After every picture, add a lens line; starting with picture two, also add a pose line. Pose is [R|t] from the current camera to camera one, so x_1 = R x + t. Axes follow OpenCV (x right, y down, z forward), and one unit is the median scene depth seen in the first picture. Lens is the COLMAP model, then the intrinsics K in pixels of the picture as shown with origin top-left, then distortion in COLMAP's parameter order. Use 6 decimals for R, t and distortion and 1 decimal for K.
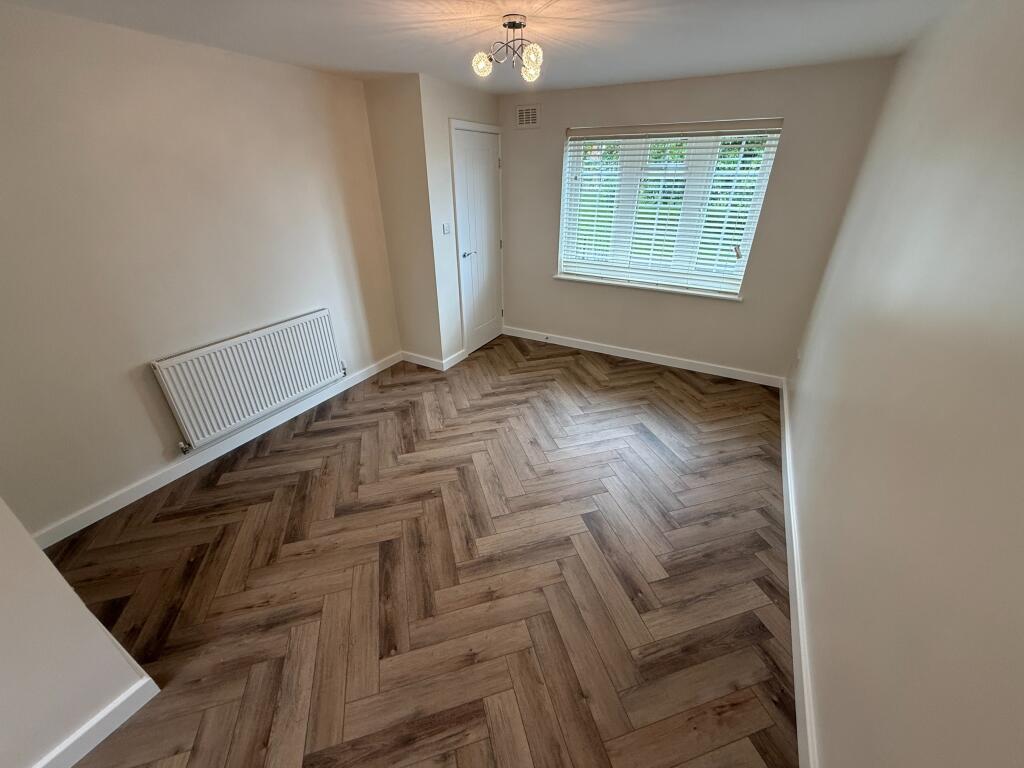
lens RADIAL K [[407.2, 0, 510.7], [0, 407.2, 383.9], [0, 0, 1]] dist [-0.001550, 0.000056]
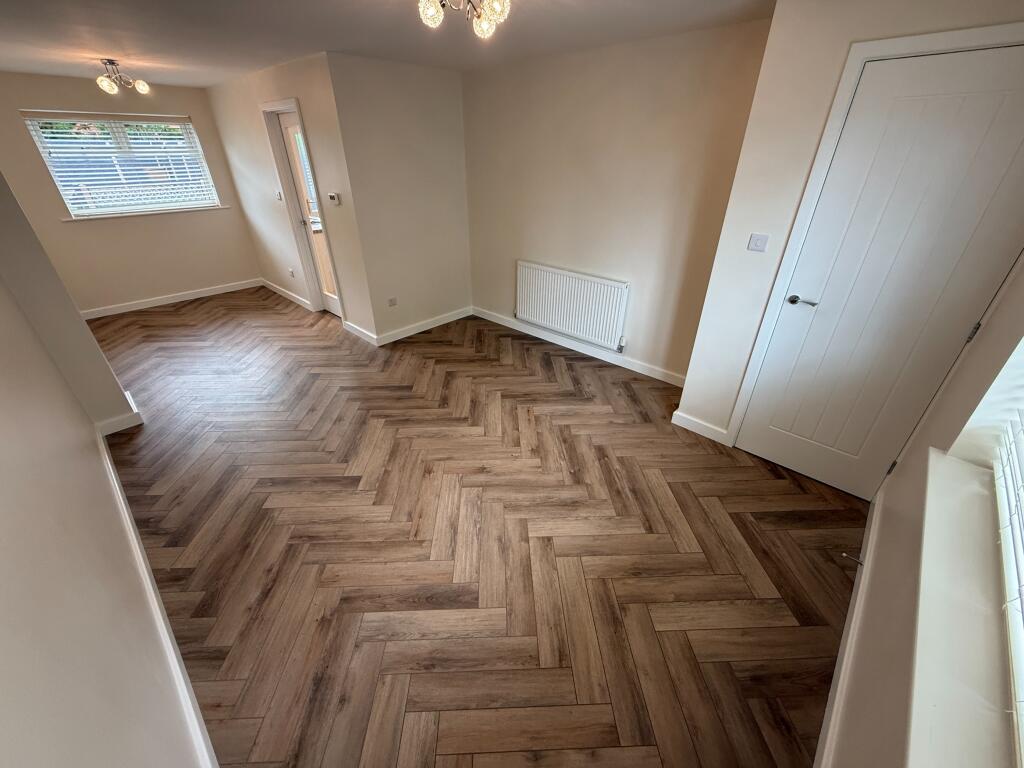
lens RADIAL K [[407.2, 0, 510.4], [0, 407.2, 384.9], [0, 0, 1]] dist [-0.001550, 0.000056]
pose [[-0.244686, 0.488201, -0.837728, 0.636203], [-0.448016, 0.709303, 0.544217, -0.450771], [0.859890, 0.508477, 0.045166, 0.864010]]
